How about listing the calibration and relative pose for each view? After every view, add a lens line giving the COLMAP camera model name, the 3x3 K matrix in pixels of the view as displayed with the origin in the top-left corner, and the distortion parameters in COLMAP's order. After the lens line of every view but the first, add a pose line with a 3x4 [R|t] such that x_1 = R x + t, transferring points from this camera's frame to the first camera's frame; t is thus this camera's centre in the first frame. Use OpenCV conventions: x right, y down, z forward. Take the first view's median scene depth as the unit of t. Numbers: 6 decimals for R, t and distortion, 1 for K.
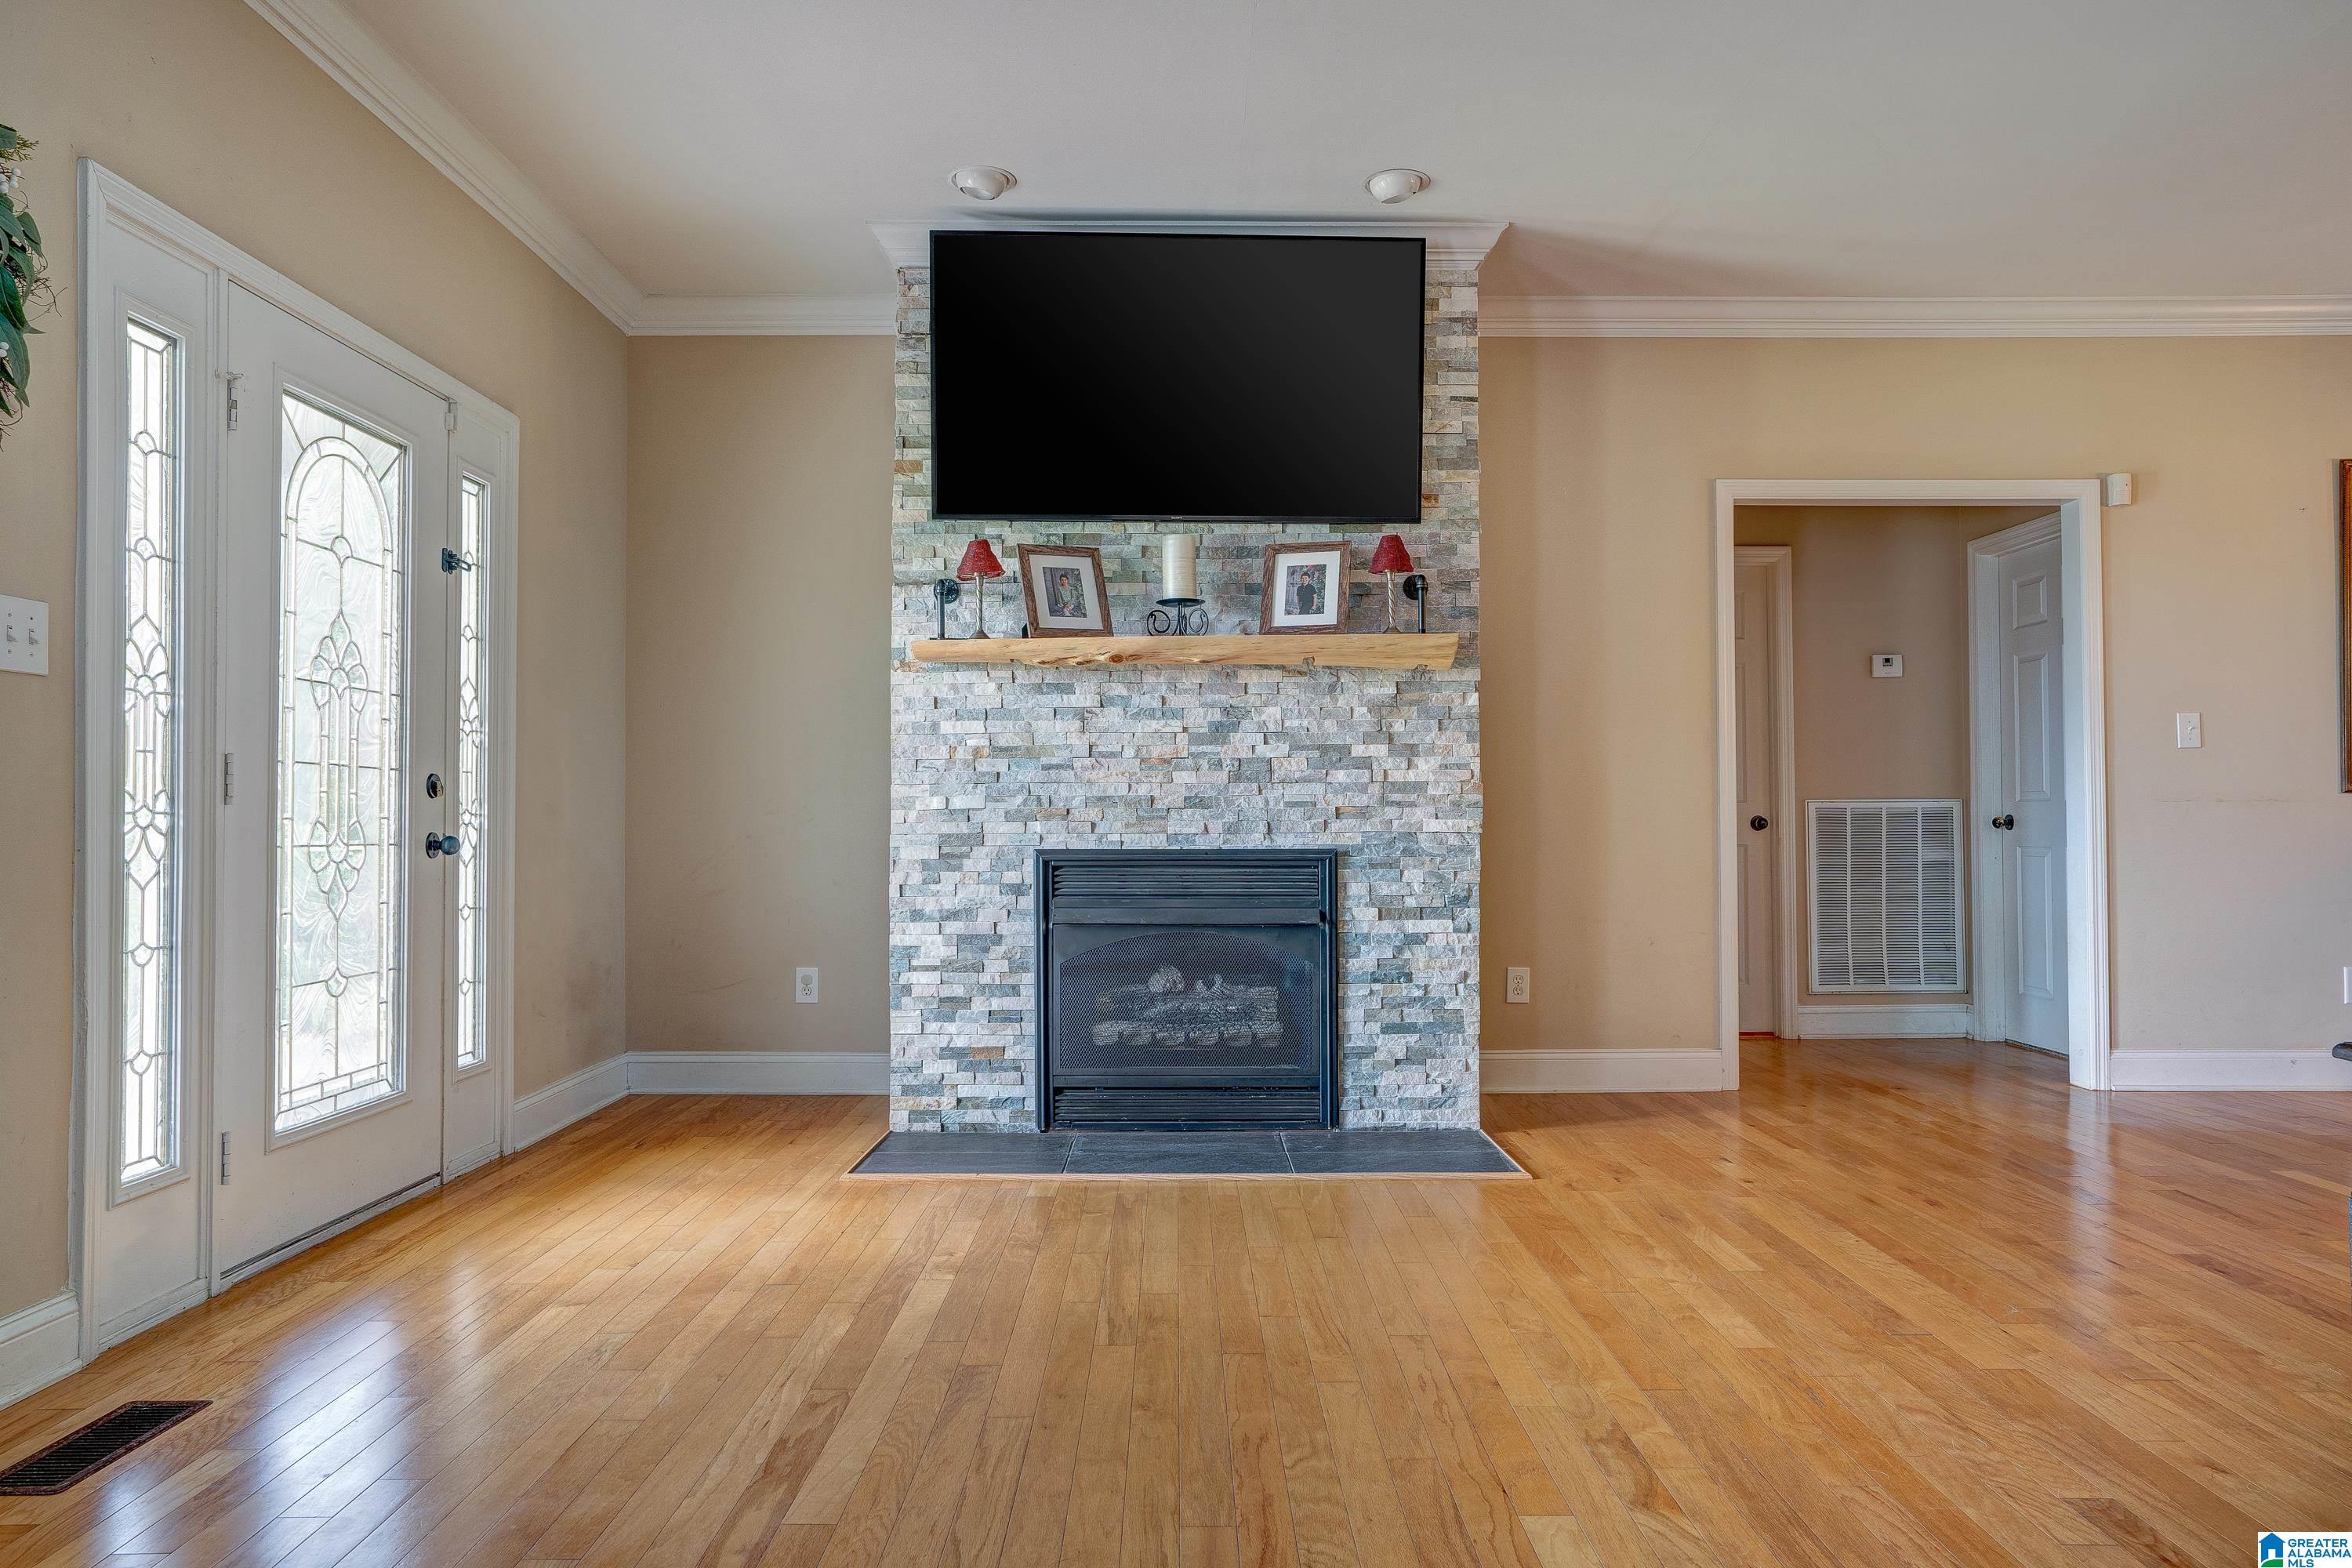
lens RADIAL K [[1572.3, 0, 1157.7], [0, 1572.3, 790.4], [0, 0, 1]] dist [0.001328, 0.002199]
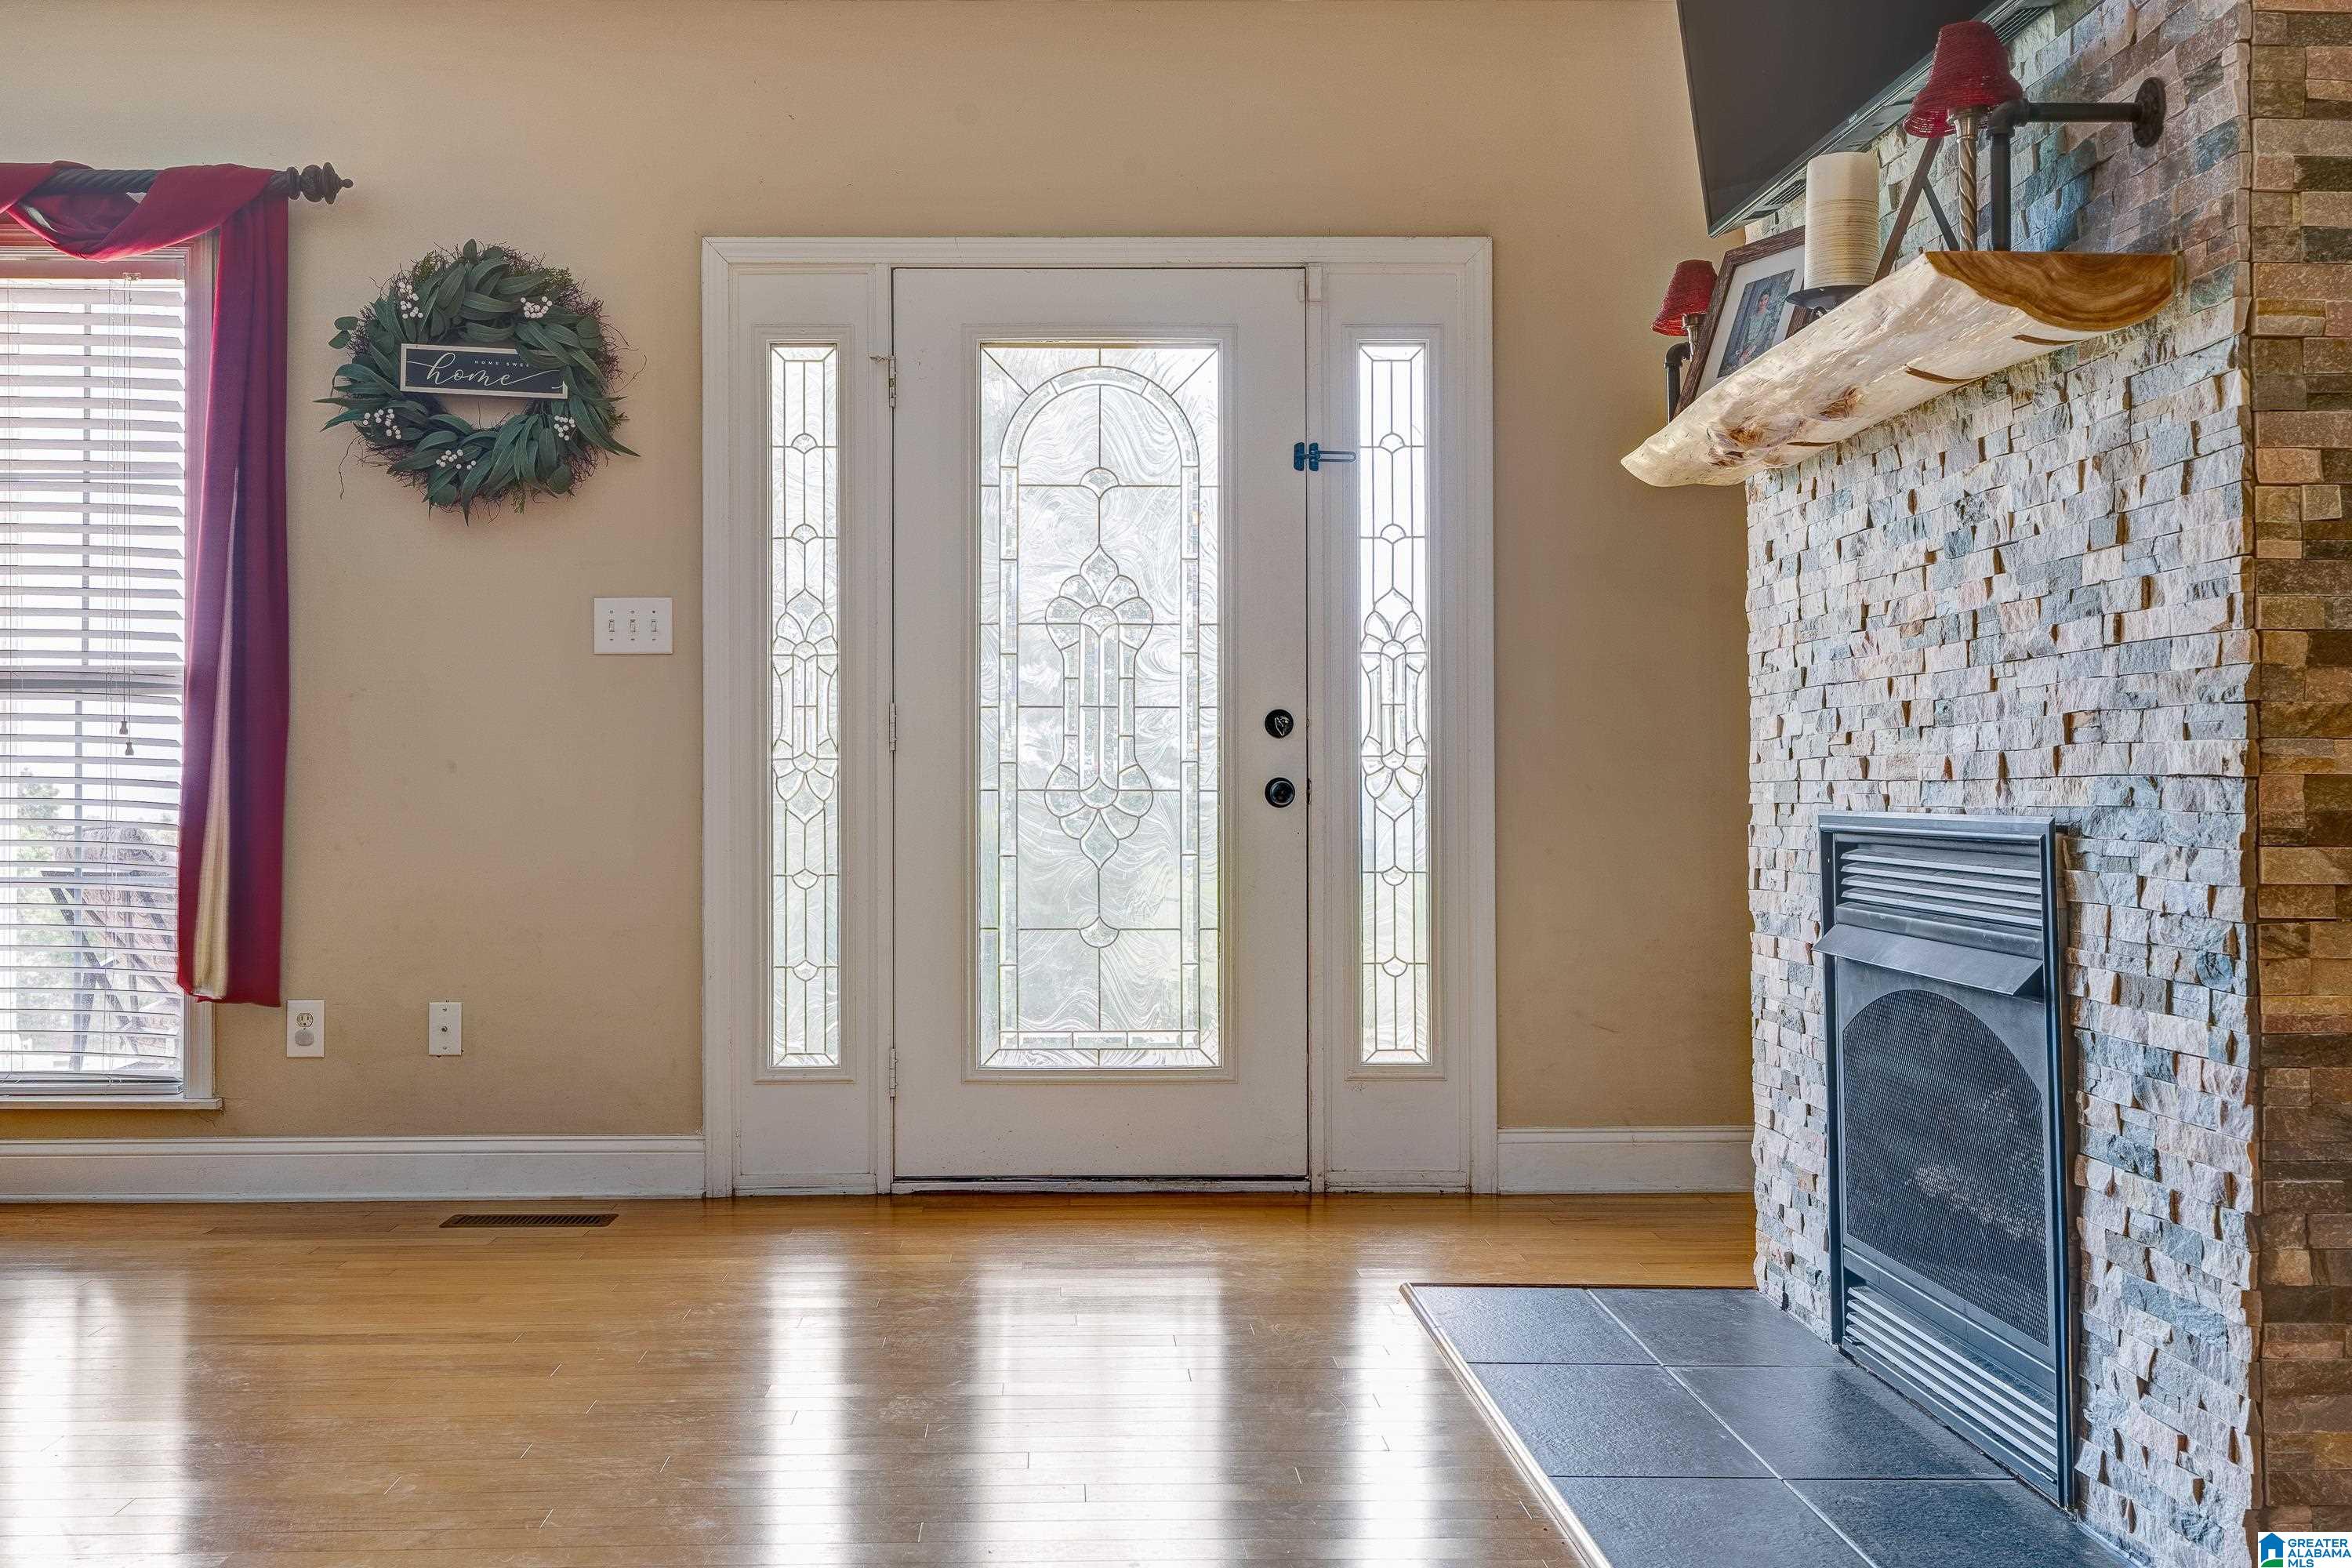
lens RADIAL K [[2442.4, 0, 1172.7], [0, 2442.4, 768.9], [0, 0, 1]] dist [-0.010007, 0.000000]
pose [[0.031286, -0.003297, -0.999505, 1.173614], [0.024053, 0.999707, -0.002545, 0.032470], [0.999221, -0.023962, 0.031357, 1.207194]]
